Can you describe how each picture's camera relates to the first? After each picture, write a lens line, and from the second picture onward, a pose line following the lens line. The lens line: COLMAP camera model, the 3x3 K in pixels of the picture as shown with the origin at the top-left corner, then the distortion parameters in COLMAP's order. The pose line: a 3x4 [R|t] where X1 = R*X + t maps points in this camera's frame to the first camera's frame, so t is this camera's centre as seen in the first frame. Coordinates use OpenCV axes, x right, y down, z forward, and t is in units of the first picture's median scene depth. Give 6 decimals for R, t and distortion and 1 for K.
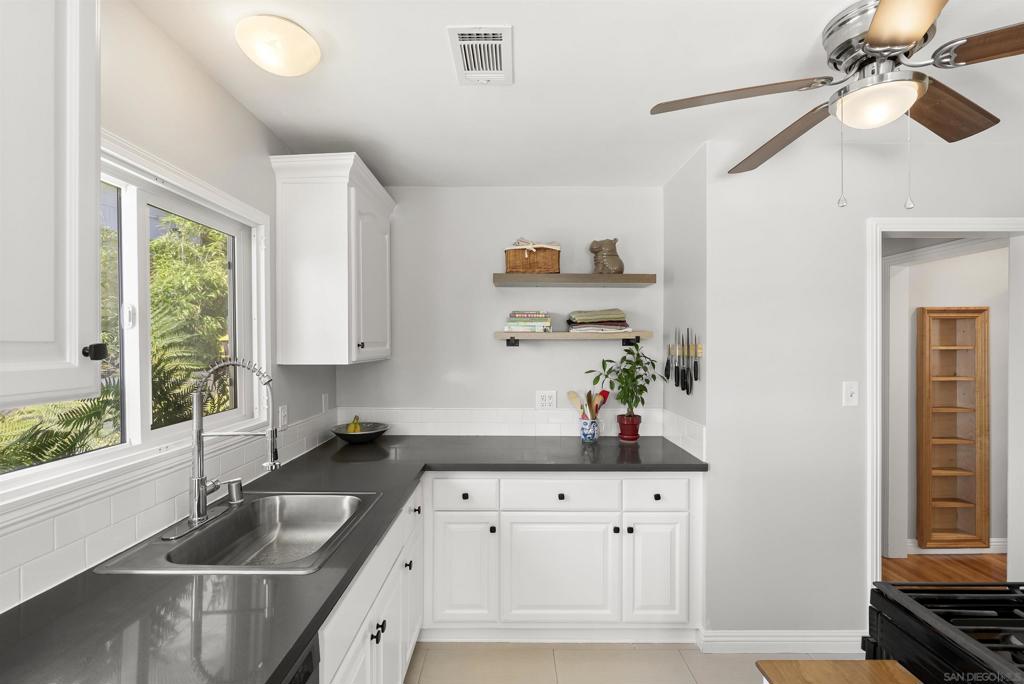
lens RADIAL K [[467.3, 0, 513.0], [0, 467.3, 347.1], [0, 0, 1]] dist [-0.003177, -0.001252]
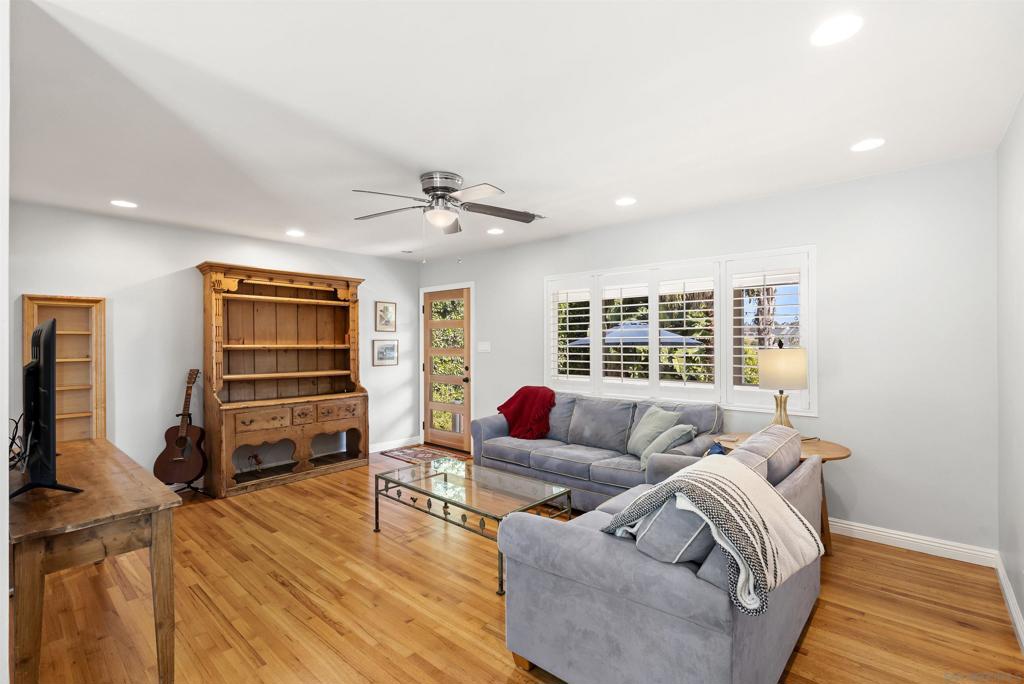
lens RADIAL K [[467.3, 0, 500.6], [0, 467.3, 340.4], [0, 0, 1]] dist [-0.003177, -0.001252]
pose [[0.666566, 0.002540, 0.745441, 0.975251], [0.008555, 0.999902, -0.011057, 0.051063], [-0.745397, 0.013747, 0.666480, -0.652458]]
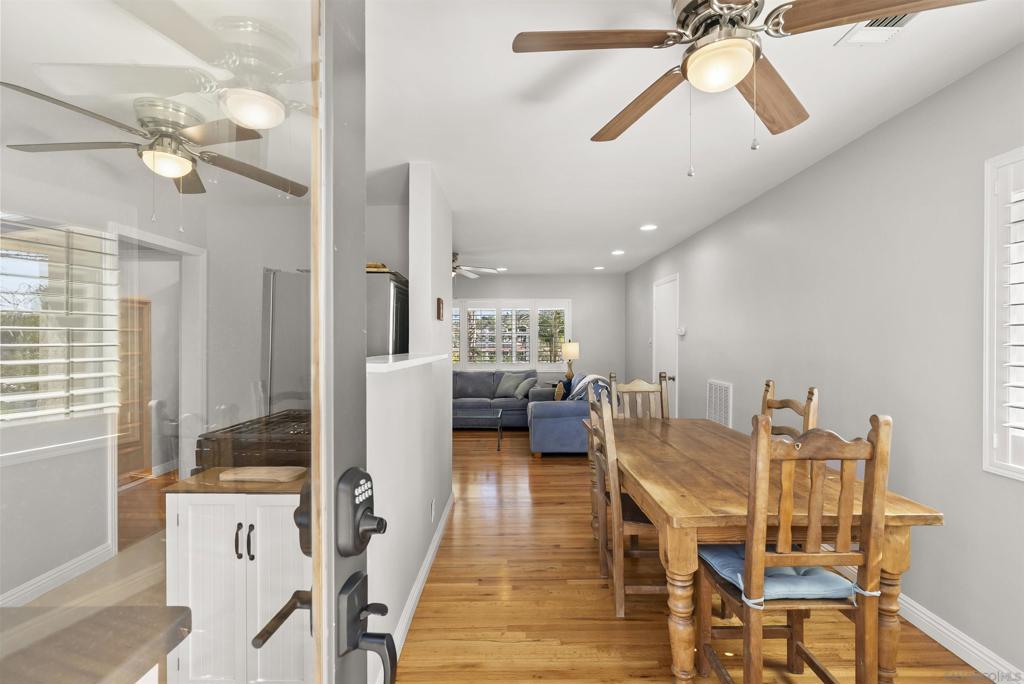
lens RADIAL K [[467.3, 0, 512.0], [0, 467.3, 343.1], [0, 0, 1]] dist [-0.003177, -0.001252]
pose [[-0.003072, -0.002314, 0.999993, -0.419320], [0.009552, 0.999952, 0.002343, 0.053738], [-0.999950, 0.009559, -0.003050, -0.089250]]
